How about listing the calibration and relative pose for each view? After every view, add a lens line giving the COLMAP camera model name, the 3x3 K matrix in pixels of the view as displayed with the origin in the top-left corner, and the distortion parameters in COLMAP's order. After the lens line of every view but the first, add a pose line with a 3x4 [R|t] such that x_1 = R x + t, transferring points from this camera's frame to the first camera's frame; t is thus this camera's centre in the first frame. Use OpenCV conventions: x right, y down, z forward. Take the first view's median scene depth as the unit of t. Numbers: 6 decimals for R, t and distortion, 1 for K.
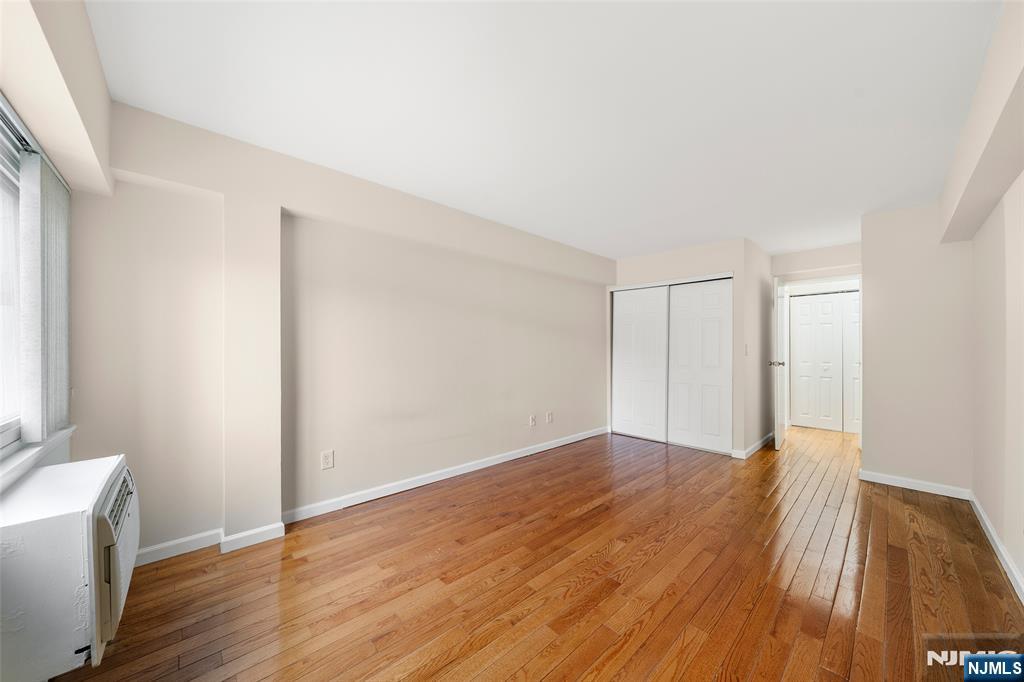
lens RADIAL K [[357.4, 0, 505.6], [0, 357.4, 346.6], [0, 0, 1]] dist [-0.003059, -0.000202]
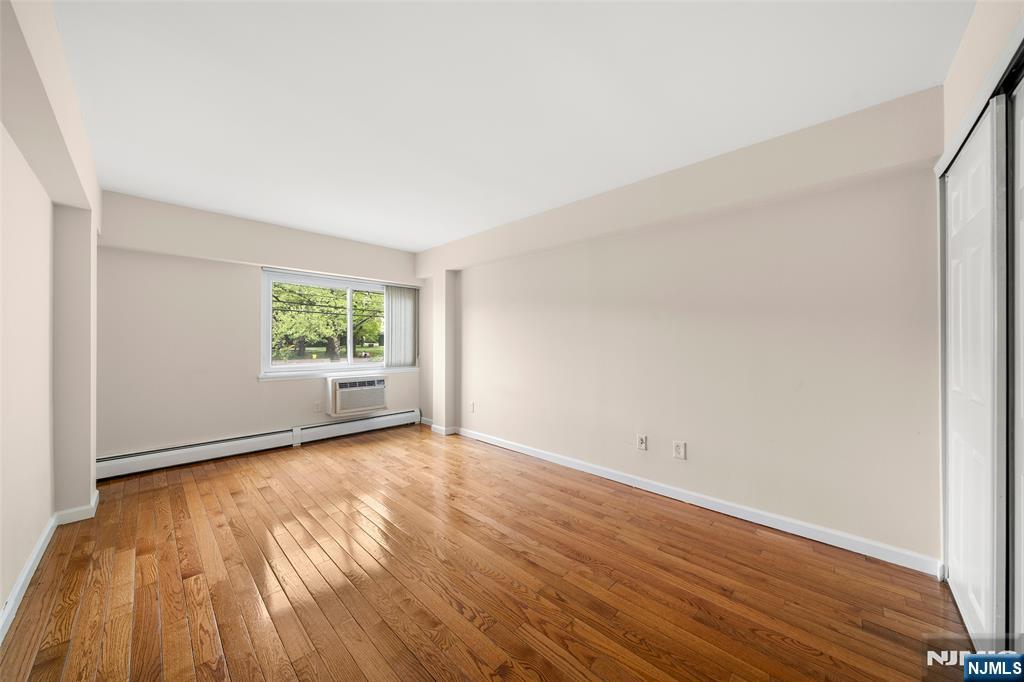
lens RADIAL K [[357.4, 0, 520.8], [0, 357.4, 345.8], [0, 0, 1]] dist [-0.003059, -0.000202]
pose [[0.059613, 0.003242, -0.998216, 1.024426], [0.006319, 0.999973, 0.003625, 0.012879], [0.998202, -0.006524, 0.059591, 0.947173]]
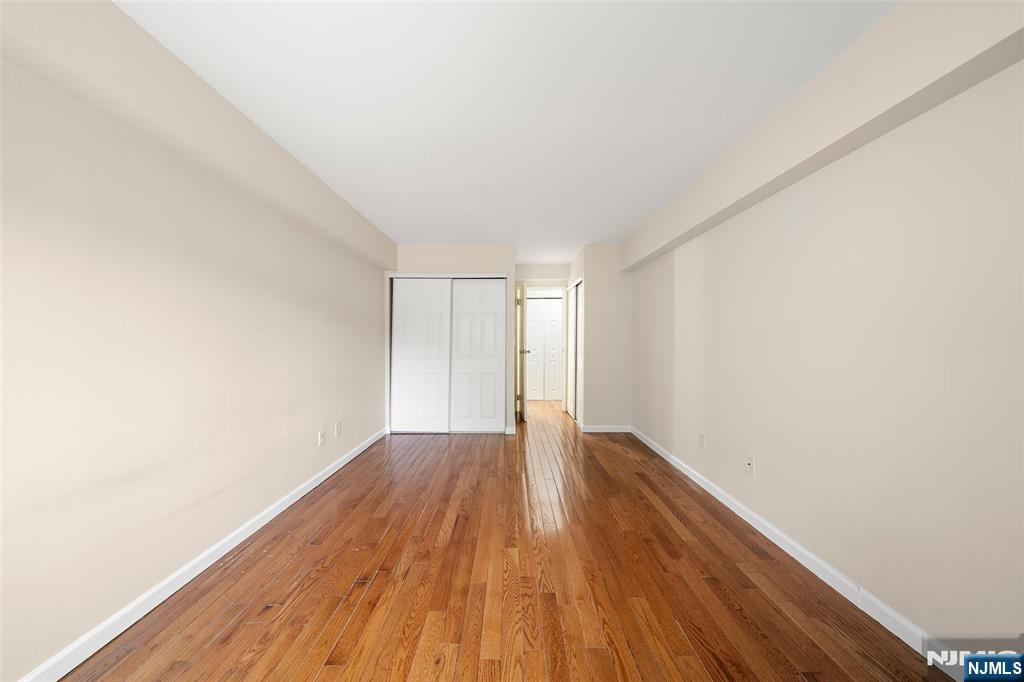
lens RADIAL K [[357.4, 0, 506.0], [0, 357.4, 341.5], [0, 0, 1]] dist [-0.003059, -0.000202]
pose [[0.690820, -0.008449, 0.722977, -0.257369], [0.002420, 0.999953, 0.009374, -0.000612], [-0.723023, -0.004727, 0.690808, 0.269023]]
